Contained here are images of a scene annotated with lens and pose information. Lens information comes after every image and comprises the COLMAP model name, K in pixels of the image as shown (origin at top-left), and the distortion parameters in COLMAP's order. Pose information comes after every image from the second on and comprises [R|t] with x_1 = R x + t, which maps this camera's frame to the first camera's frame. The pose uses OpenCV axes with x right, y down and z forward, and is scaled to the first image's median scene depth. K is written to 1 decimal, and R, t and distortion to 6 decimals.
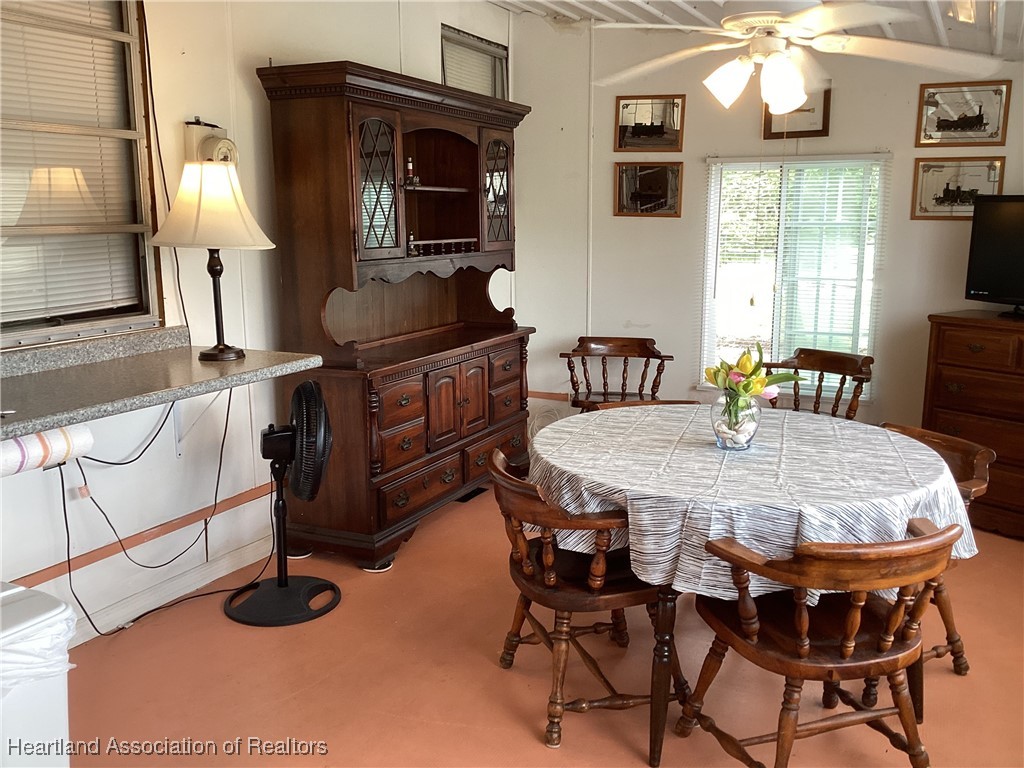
lens RADIAL K [[927.4, 0, 510.3], [0, 927.4, 384.0], [0, 0, 1]] dist [0.056990, -0.084969]
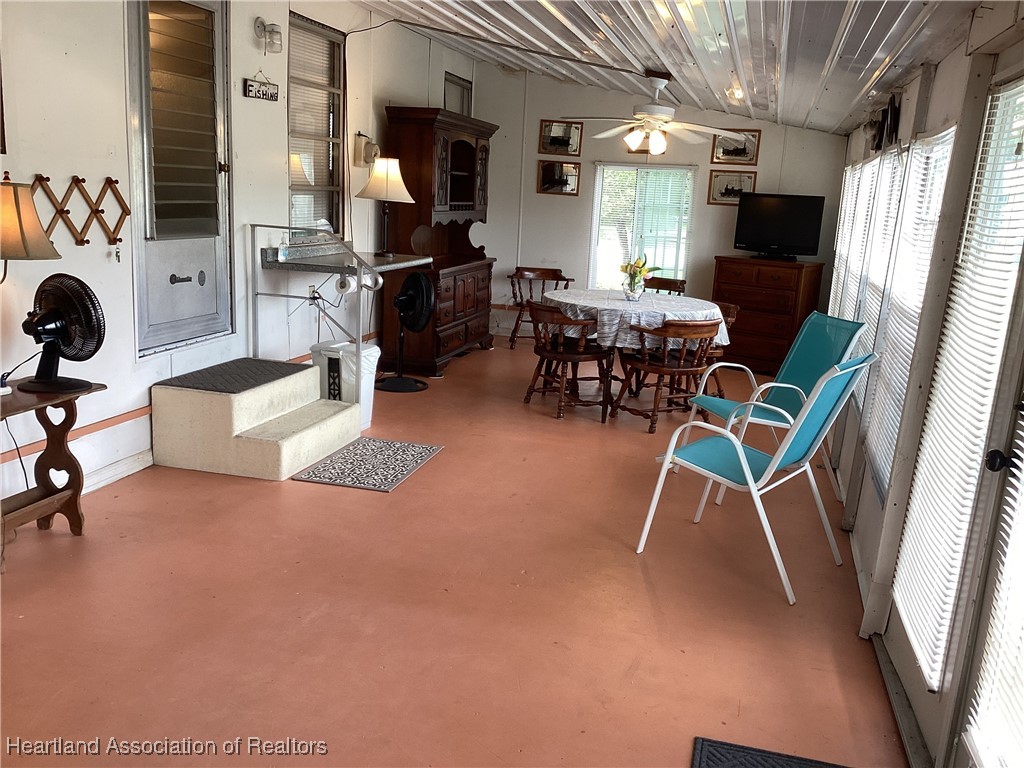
lens RADIAL K [[927.4, 0, 511.3], [0, 927.4, 388.3], [0, 0, 1]] dist [0.056990, -0.084969]
pose [[0.979892, 0.009210, 0.199317, -0.298352], [-0.015920, 0.999358, 0.032092, 0.127852], [-0.198894, -0.034620, 0.979409, -0.699372]]
